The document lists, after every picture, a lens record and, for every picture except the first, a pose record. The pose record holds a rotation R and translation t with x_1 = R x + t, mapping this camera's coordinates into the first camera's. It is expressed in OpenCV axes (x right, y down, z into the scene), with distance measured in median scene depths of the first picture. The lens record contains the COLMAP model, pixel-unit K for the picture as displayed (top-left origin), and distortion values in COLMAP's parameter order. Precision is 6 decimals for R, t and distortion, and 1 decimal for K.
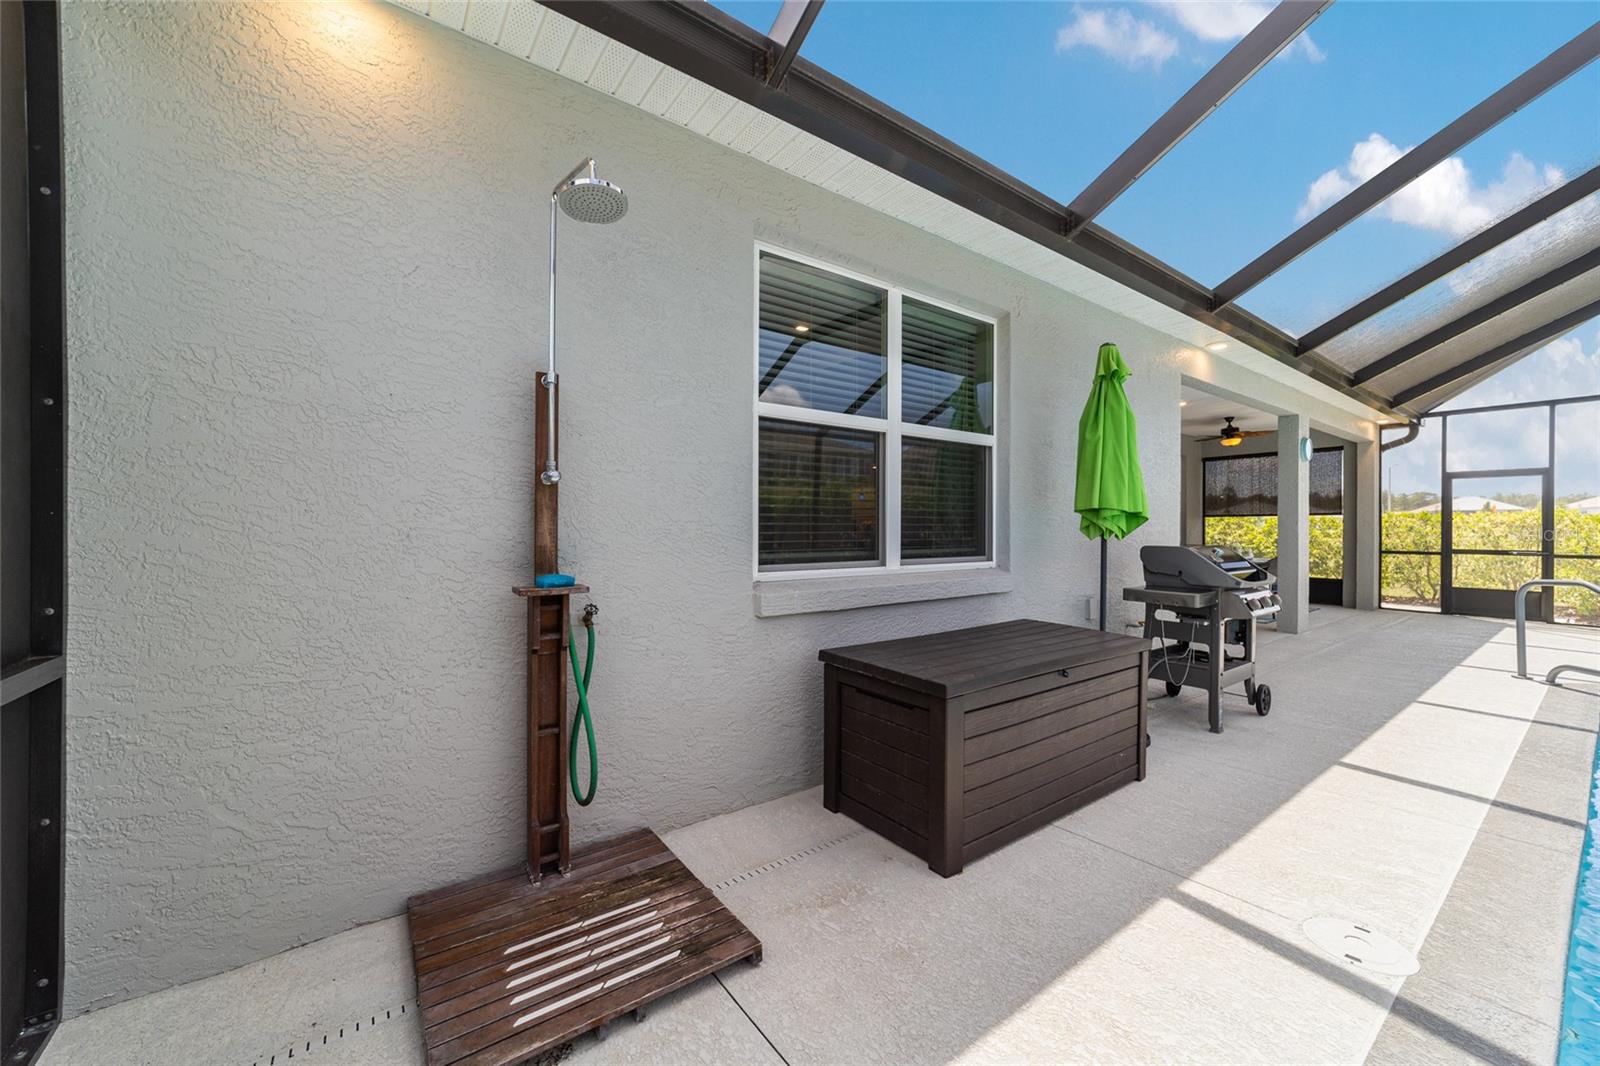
lens RADIAL K [[615.7, 0, 802.5], [0, 615.7, 530.5], [0, 0, 1]] dist [-0.002975, 0.001486]
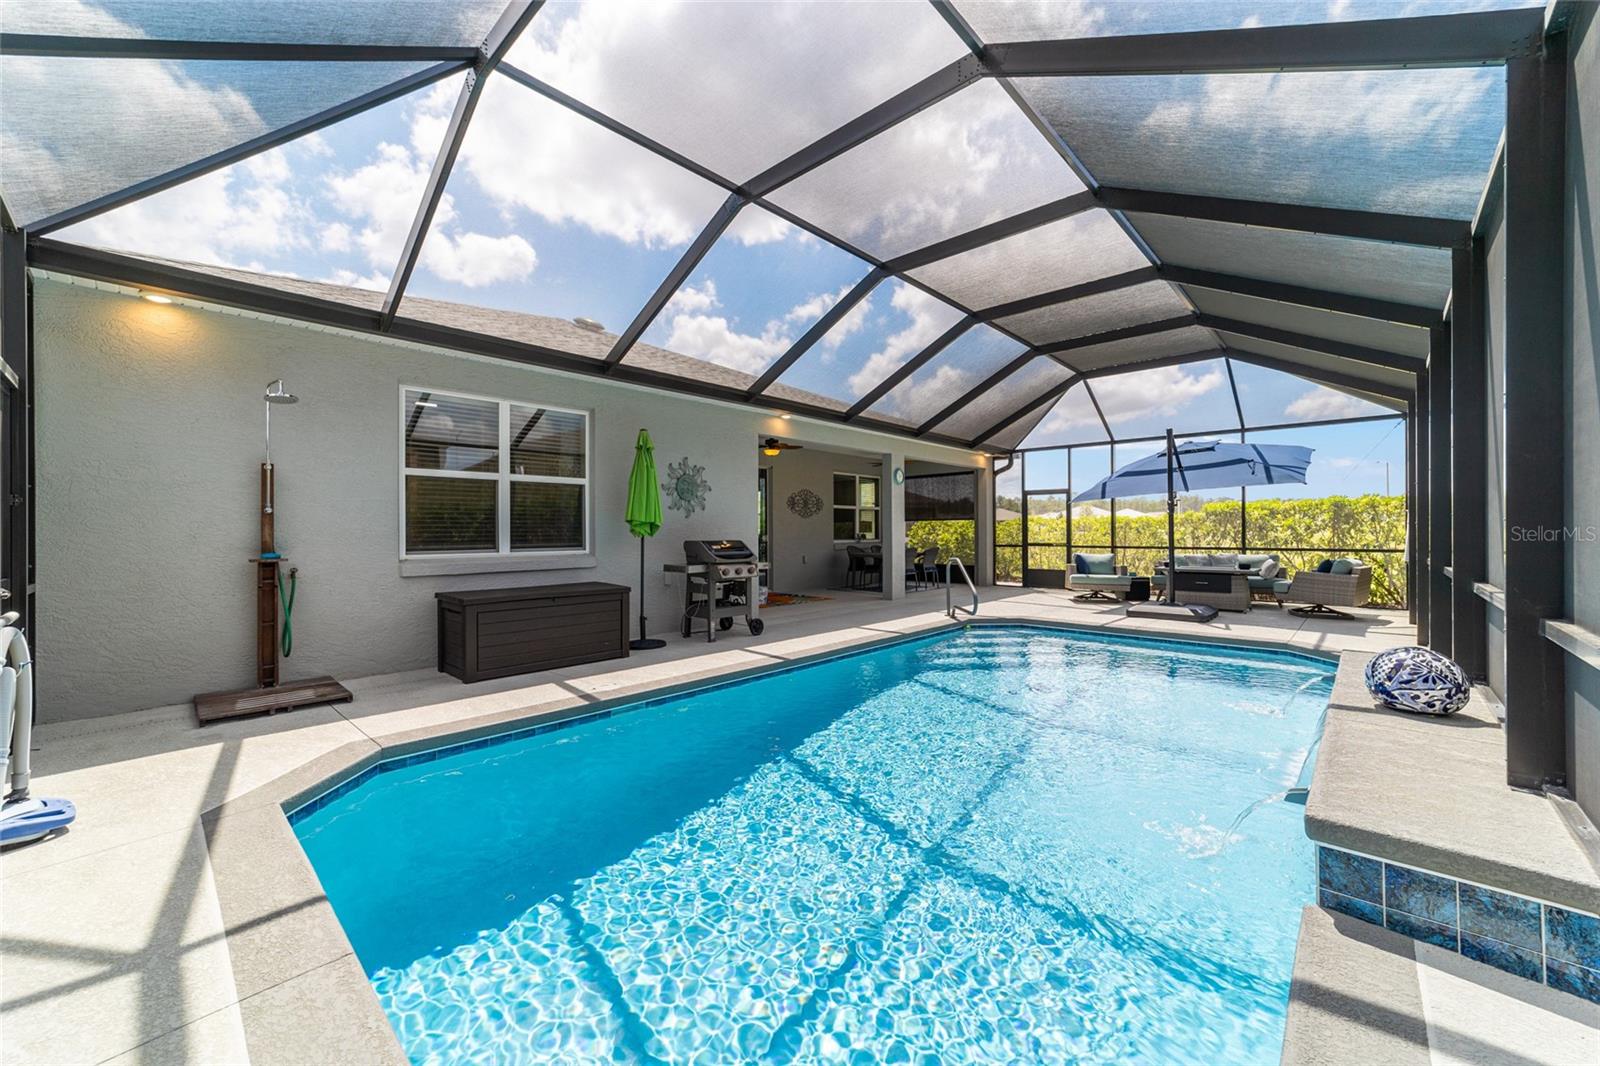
lens RADIAL K [[615.7, 0, 800.7], [0, 615.7, 531.8], [0, 0, 1]] dist [-0.002975, 0.001486]
pose [[0.983103, -0.005395, 0.182972, 0.822818], [0.005379, 0.999985, 0.000583, 0.000875], [-0.182973, 0.000411, 0.983118, -1.177895]]
